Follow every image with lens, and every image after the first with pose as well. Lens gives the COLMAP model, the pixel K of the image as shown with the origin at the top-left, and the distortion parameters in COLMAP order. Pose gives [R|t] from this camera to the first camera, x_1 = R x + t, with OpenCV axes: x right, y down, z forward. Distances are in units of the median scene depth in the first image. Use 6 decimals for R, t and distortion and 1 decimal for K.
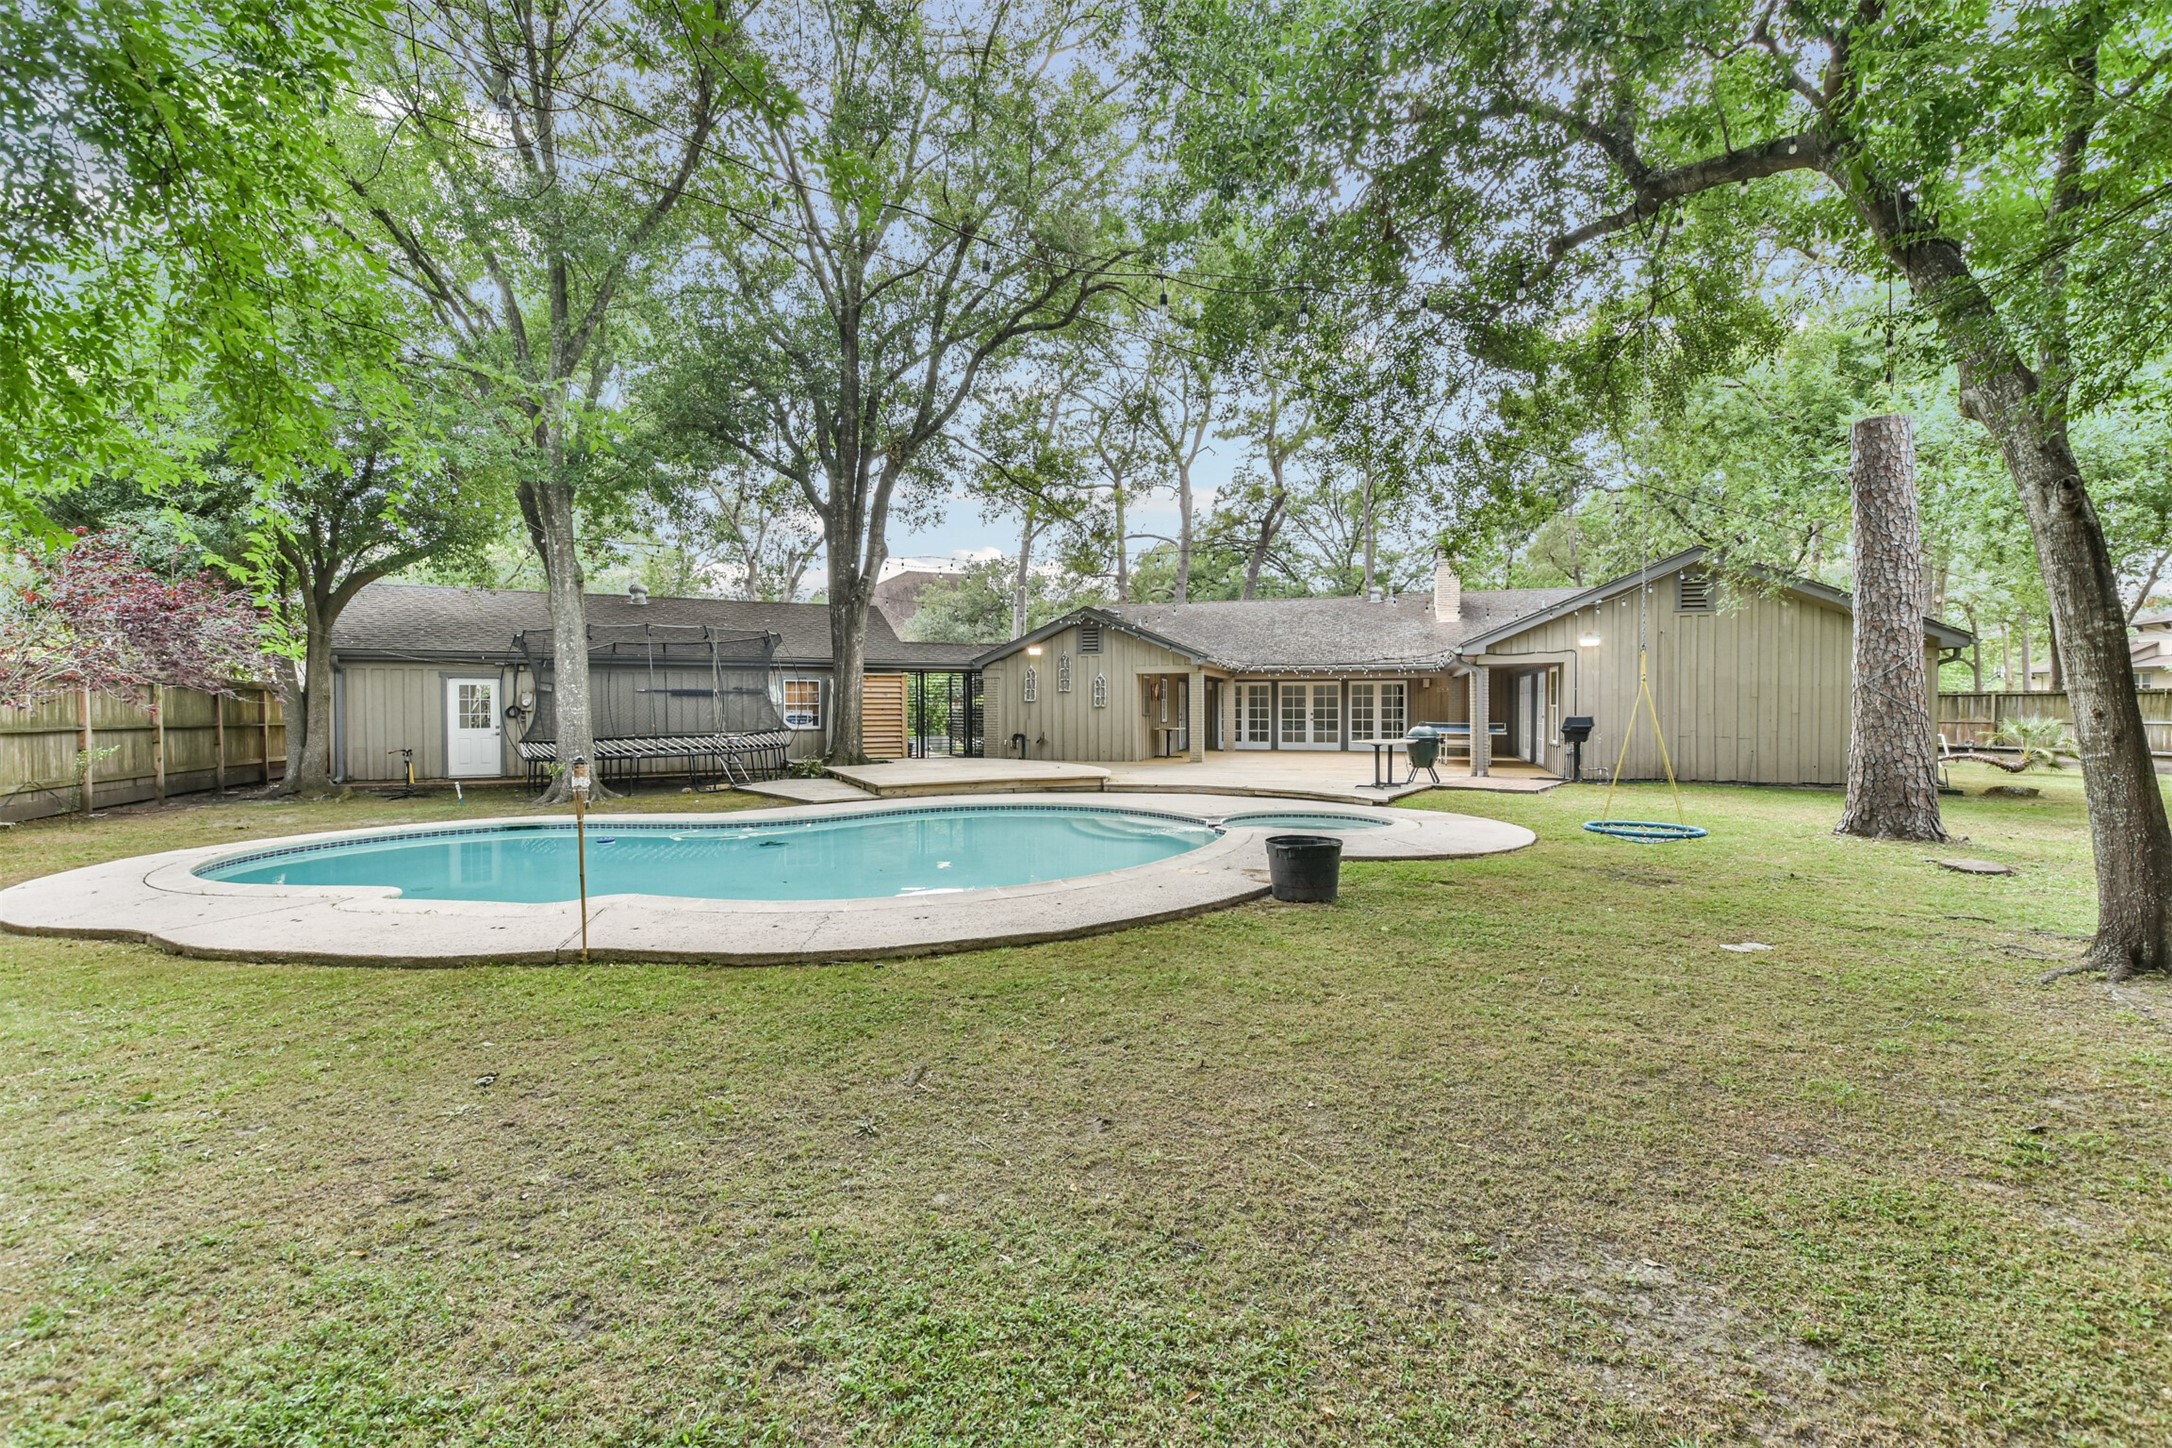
lens RADIAL K [[945.7, 0, 1097.3], [0, 945.7, 718.0], [0, 0, 1]] dist [0.036604, -0.004263]
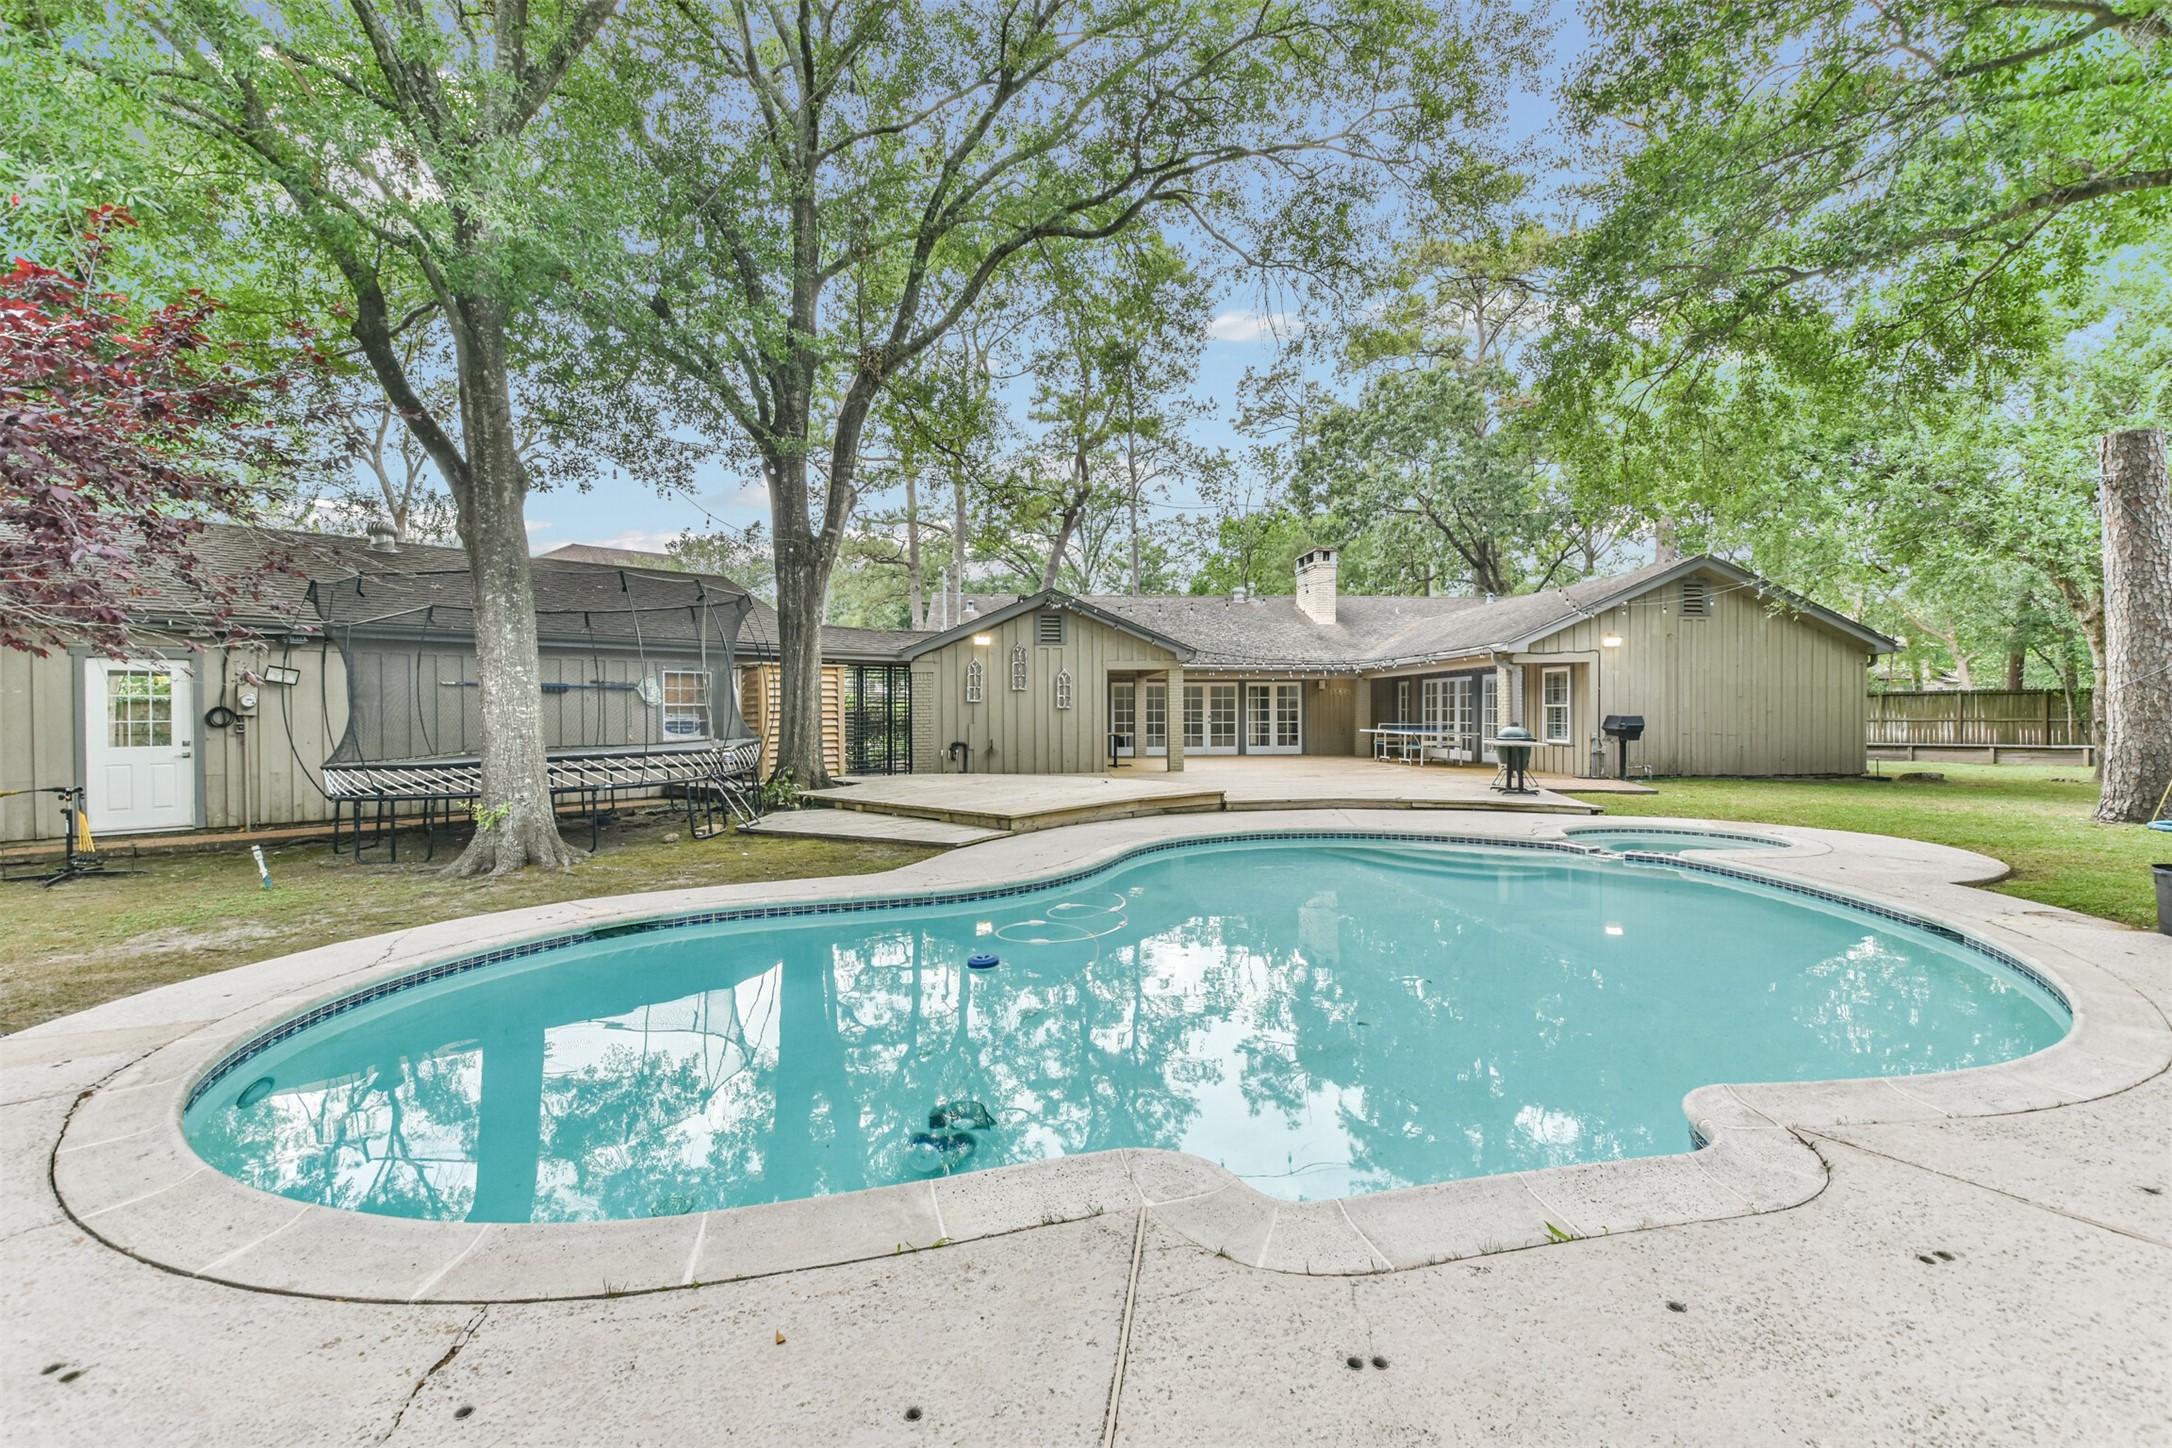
lens RADIAL K [[945.7, 0, 1089.6], [0, 945.7, 717.6], [0, 0, 1]] dist [0.036604, -0.004263]
pose [[0.915993, -0.005250, 0.401159, -0.323586], [0.008099, 0.999953, -0.005407, 0.001216], [-0.401112, 0.008202, 0.915992, 0.225587]]
